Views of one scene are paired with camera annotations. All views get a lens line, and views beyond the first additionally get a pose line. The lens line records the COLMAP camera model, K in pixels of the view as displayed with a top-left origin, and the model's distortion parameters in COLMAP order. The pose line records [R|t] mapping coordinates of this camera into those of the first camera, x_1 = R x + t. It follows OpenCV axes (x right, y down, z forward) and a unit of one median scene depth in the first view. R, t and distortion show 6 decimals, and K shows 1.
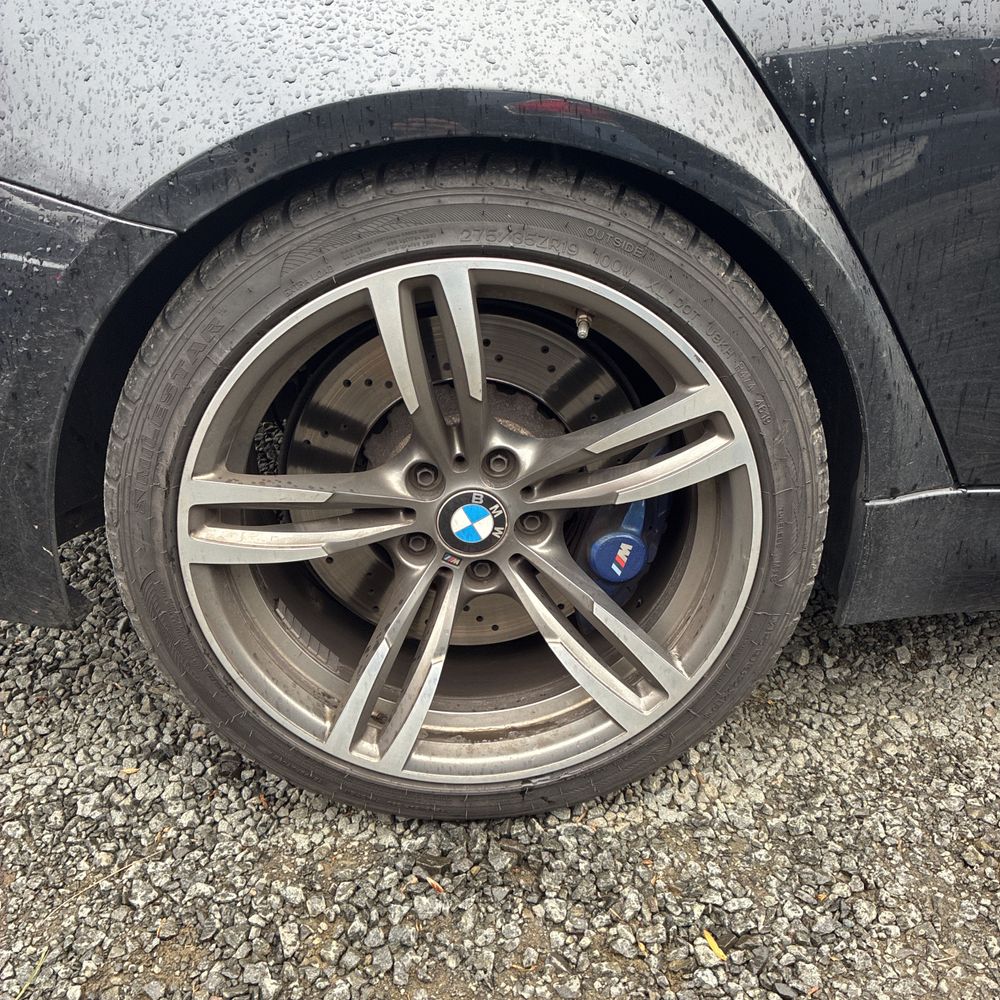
lens RADIAL K [[1001.2, 0, 490.0], [0, 1001.2, 521.6], [0, 0, 1]] dist [0.019996, 0.000000]
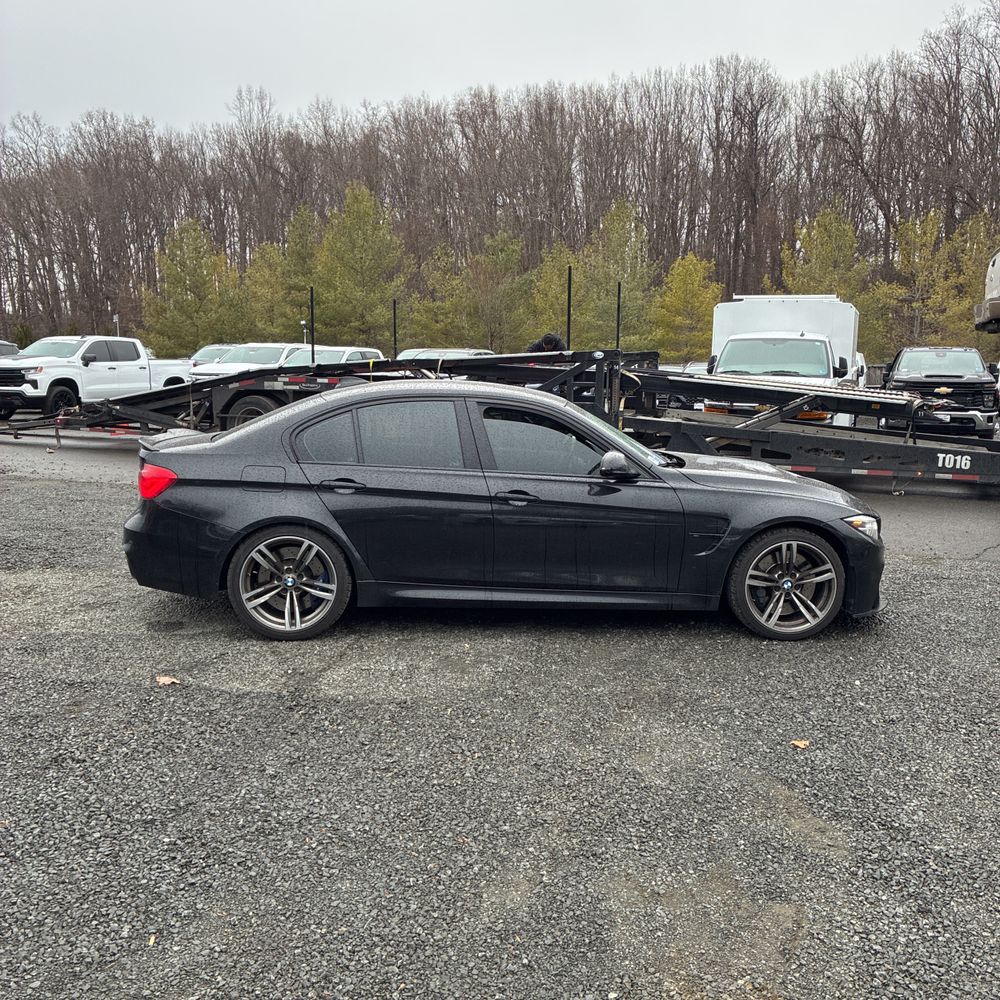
lens RADIAL K [[1001.2, 0, 478.1], [0, 1001.2, 502.2], [0, 0, 1]] dist [0.019996, 0.000000]
pose [[0.995011, 0.096846, -0.023939, -1.744801], [-0.099345, 0.940017, -0.326342, 1.658177], [-0.009102, 0.327092, 0.944949, -4.767810]]
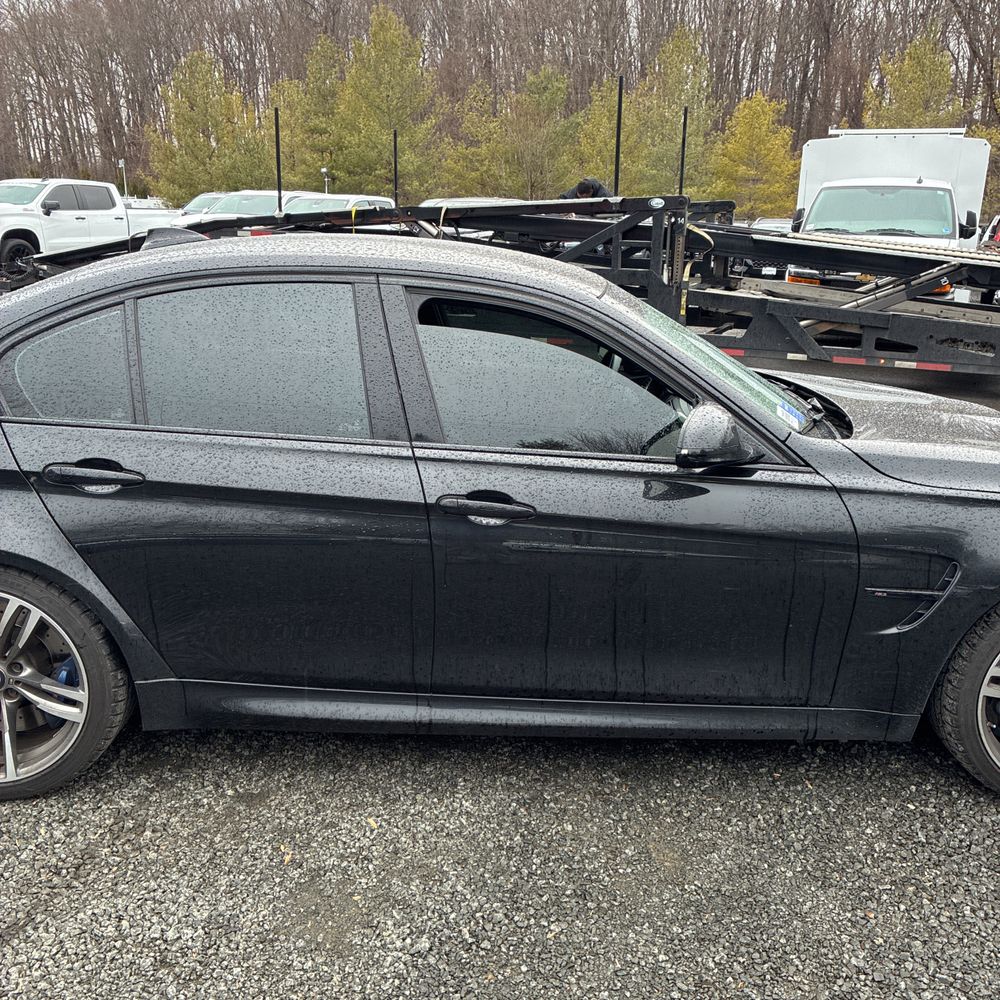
lens RADIAL K [[1001.2, 0, 496.7], [0, 1001.2, 500.3], [0, 0, 1]] dist [0.019996, 0.000000]
pose [[0.992762, 0.115525, -0.032818, -1.551993], [-0.119720, 0.973599, -0.194351, 0.210847], [0.009499, 0.196873, 0.980383, -1.864996]]
